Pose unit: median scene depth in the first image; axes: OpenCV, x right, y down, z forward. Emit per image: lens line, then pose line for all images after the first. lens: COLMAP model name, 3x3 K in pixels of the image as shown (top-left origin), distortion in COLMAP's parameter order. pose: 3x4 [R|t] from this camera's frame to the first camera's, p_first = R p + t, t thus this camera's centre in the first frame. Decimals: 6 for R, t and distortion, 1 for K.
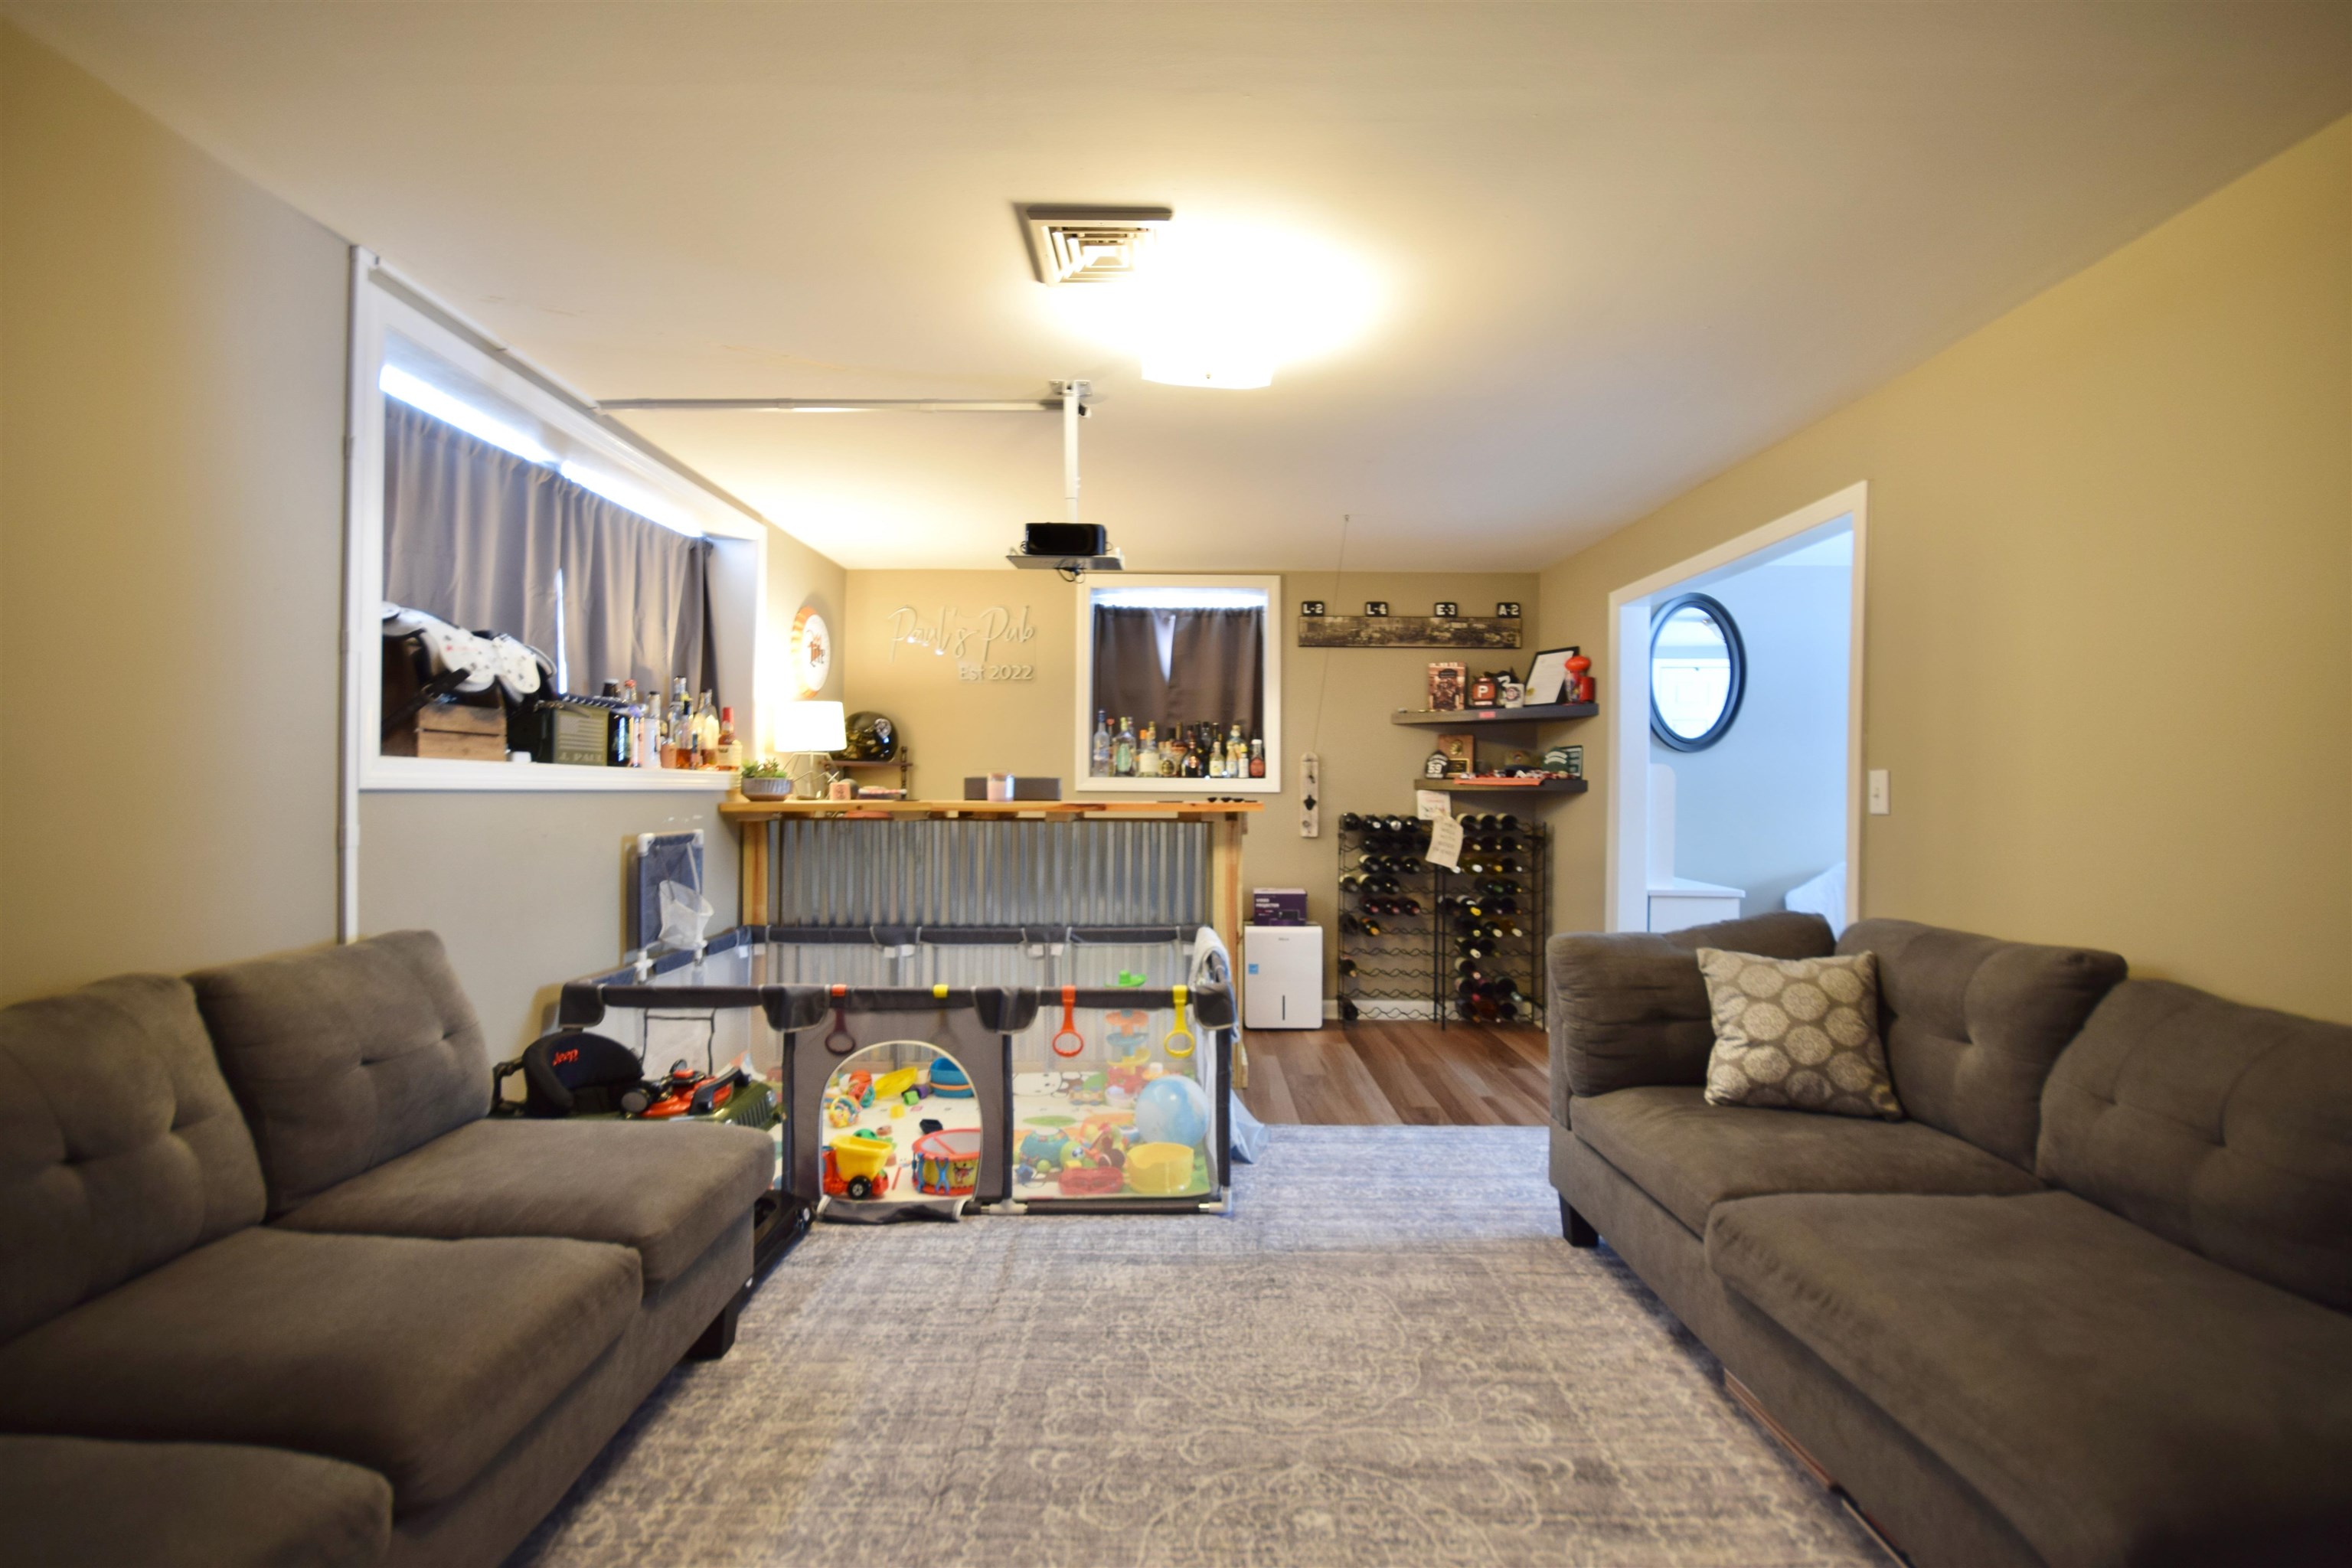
lens RADIAL K [[1032.8, 0, 1177.9], [0, 1032.8, 782.1], [0, 0, 1]] dist [0.009101, -0.011488]
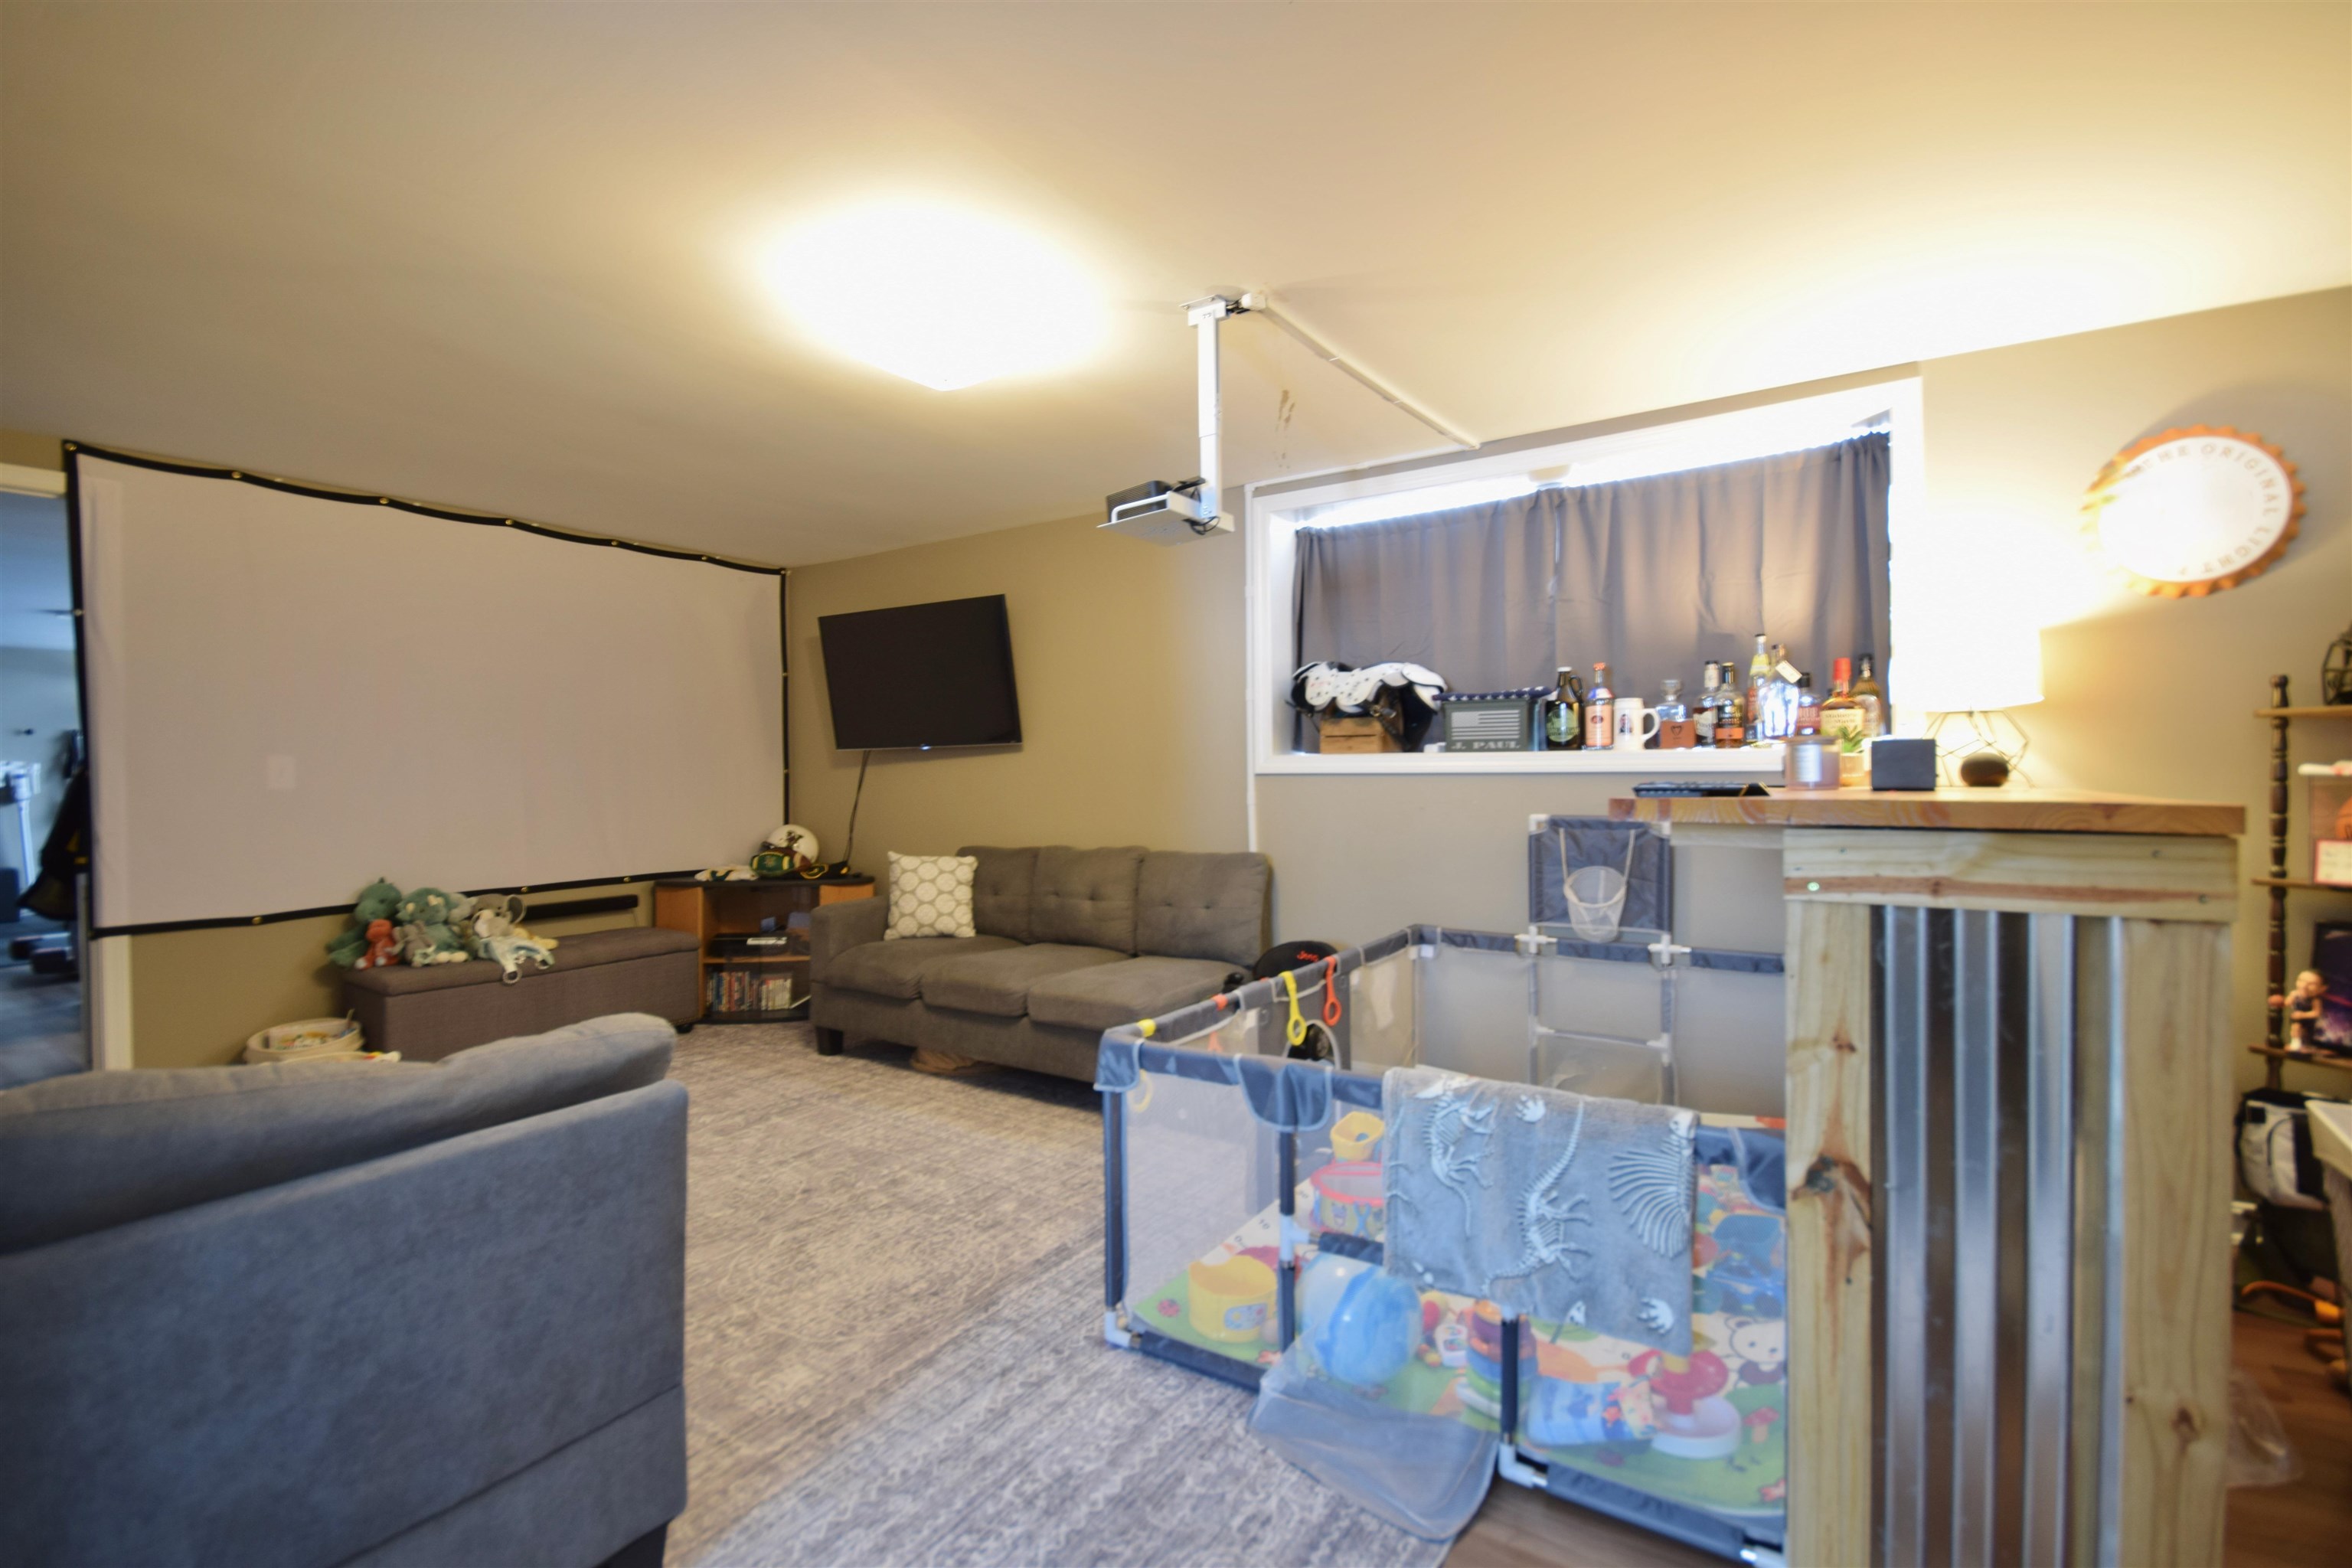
lens RADIAL K [[1032.8, 0, 1177.9], [0, 1032.8, 782.1], [0, 0, 1]] dist [0.009101, -0.011488]
pose [[-0.540902, 0.010033, -0.841026, 0.656925], [0.010976, 0.999928, 0.004869, 0.009135], [0.841014, -0.006597, -0.540973, 1.465814]]
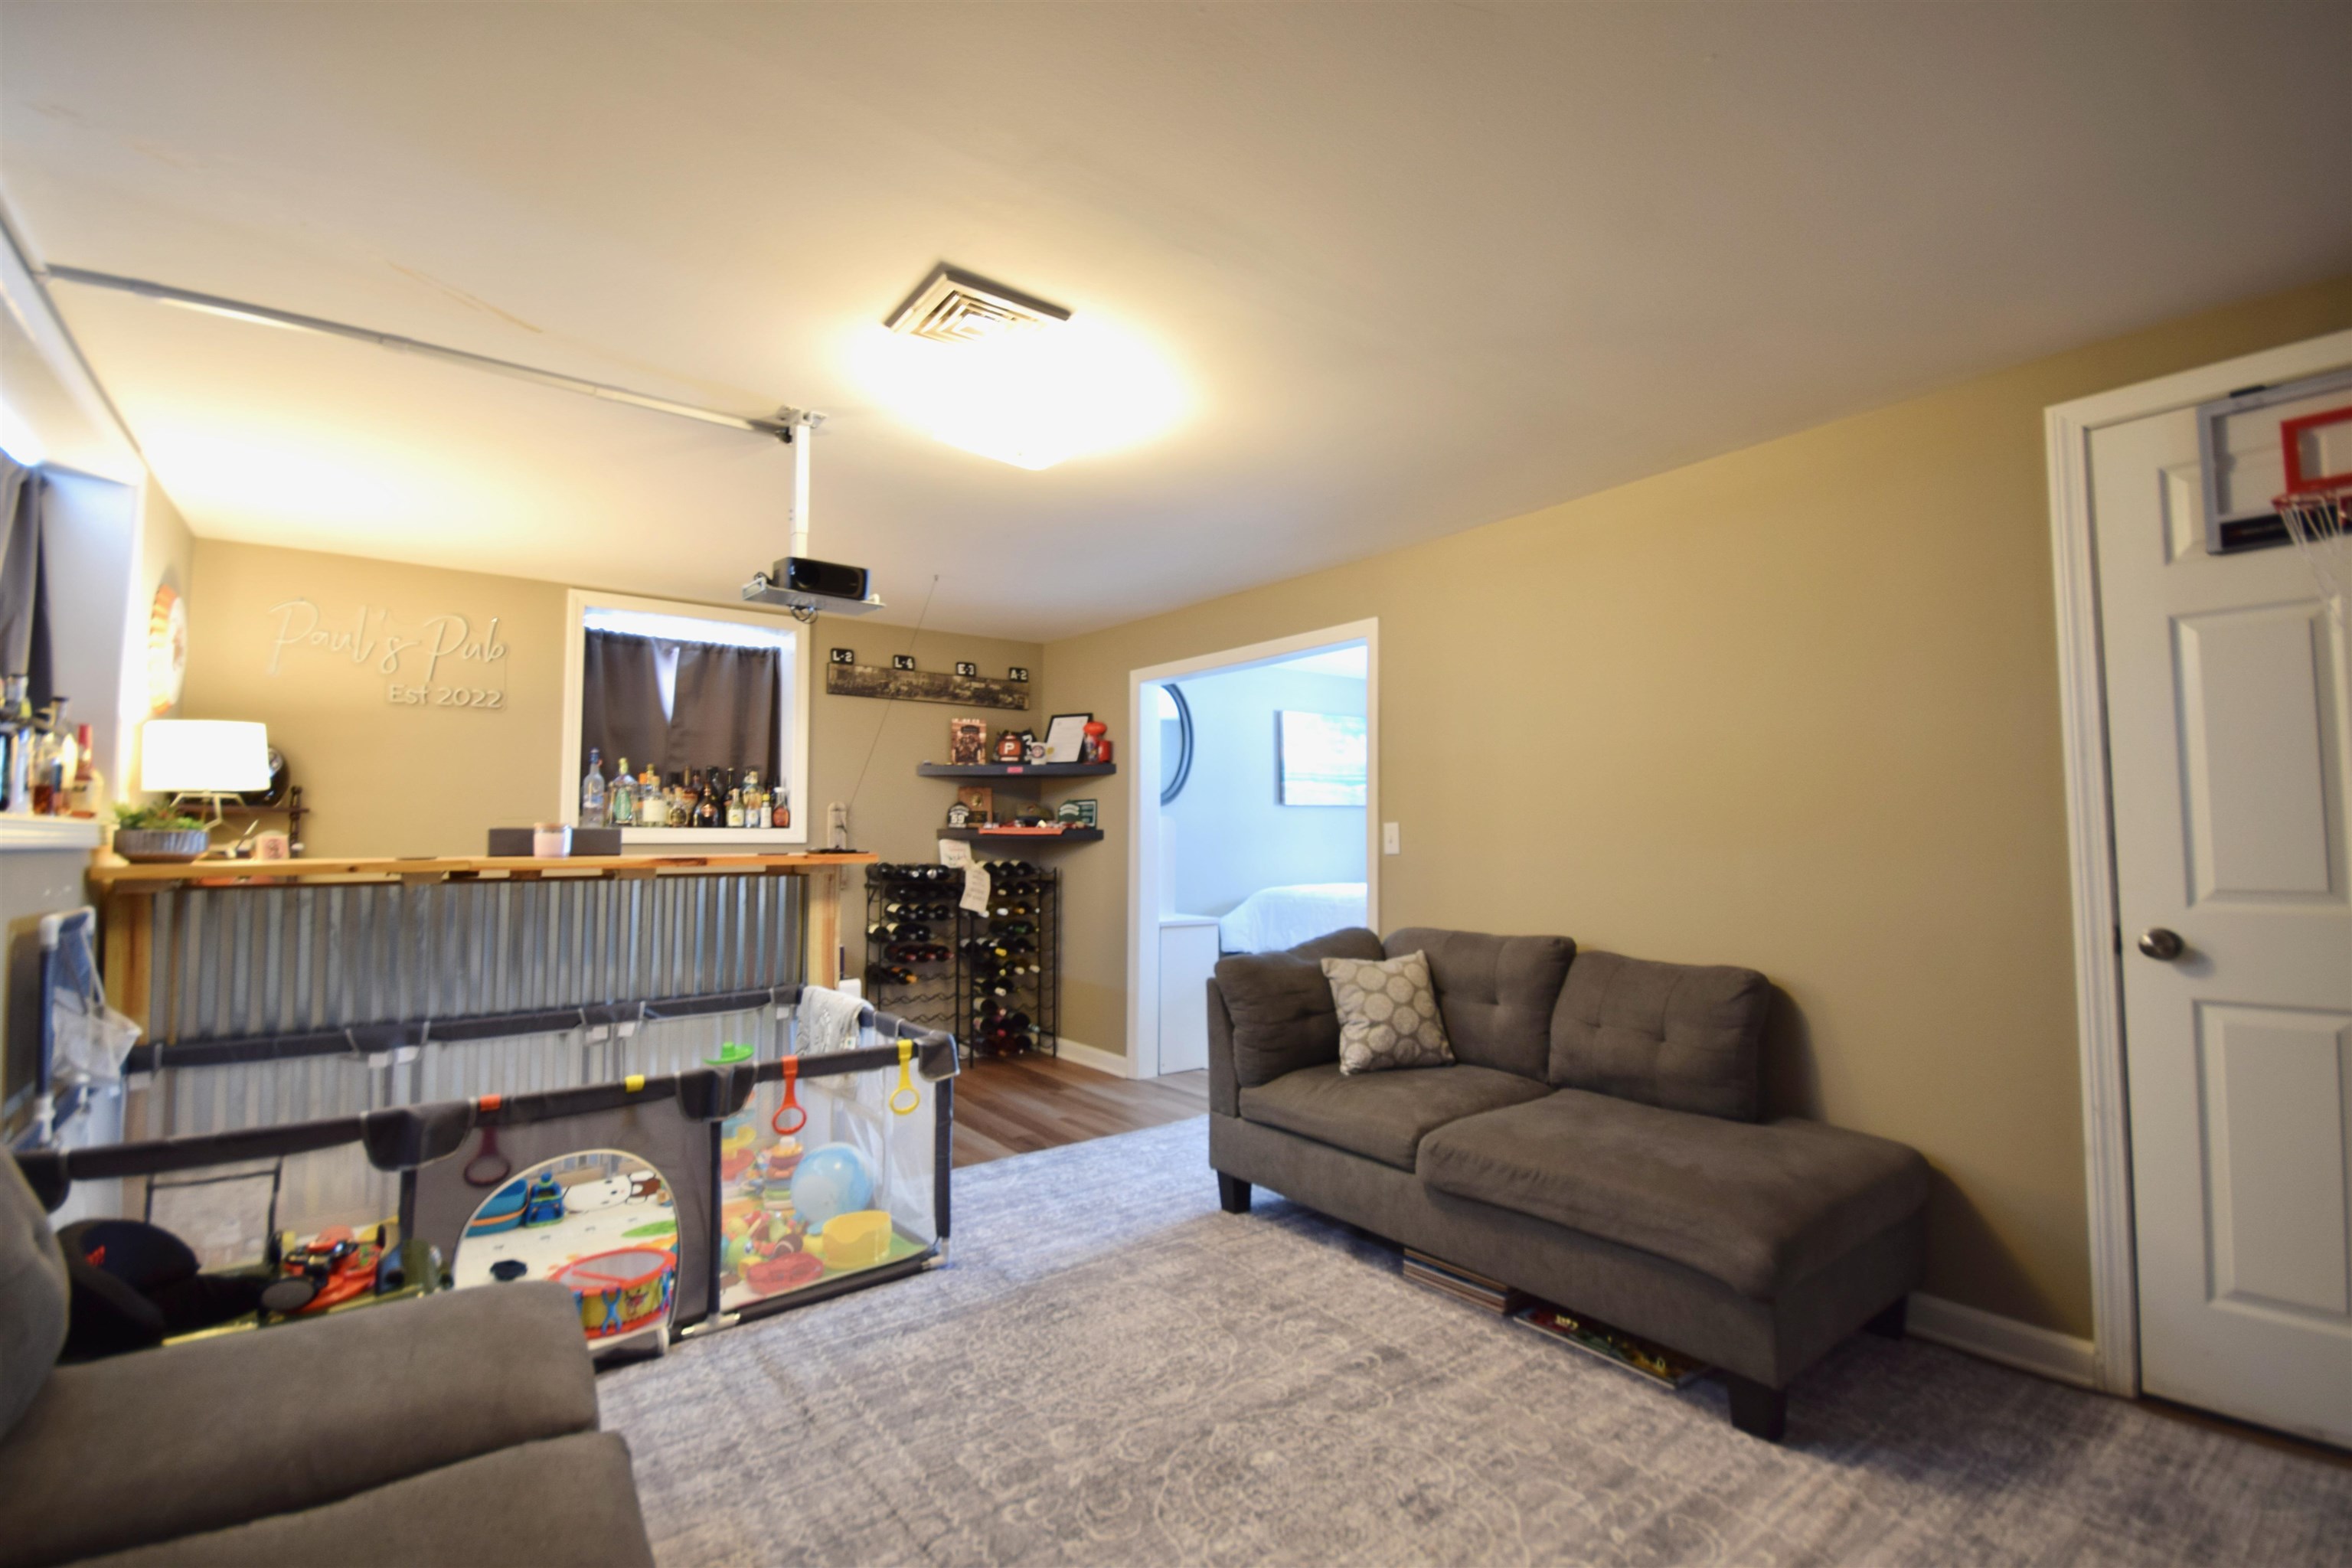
lens RADIAL K [[1037.9, 0, 1167.2], [0, 1037.9, 780.2], [0, 0, 1]] dist [-0.005799, 0.000154]
pose [[0.792845, 0.026456, 0.608849, -0.406644], [0.002666, 0.998897, -0.046877, -0.003990], [-0.609417, 0.038789, 0.791900, 0.058075]]
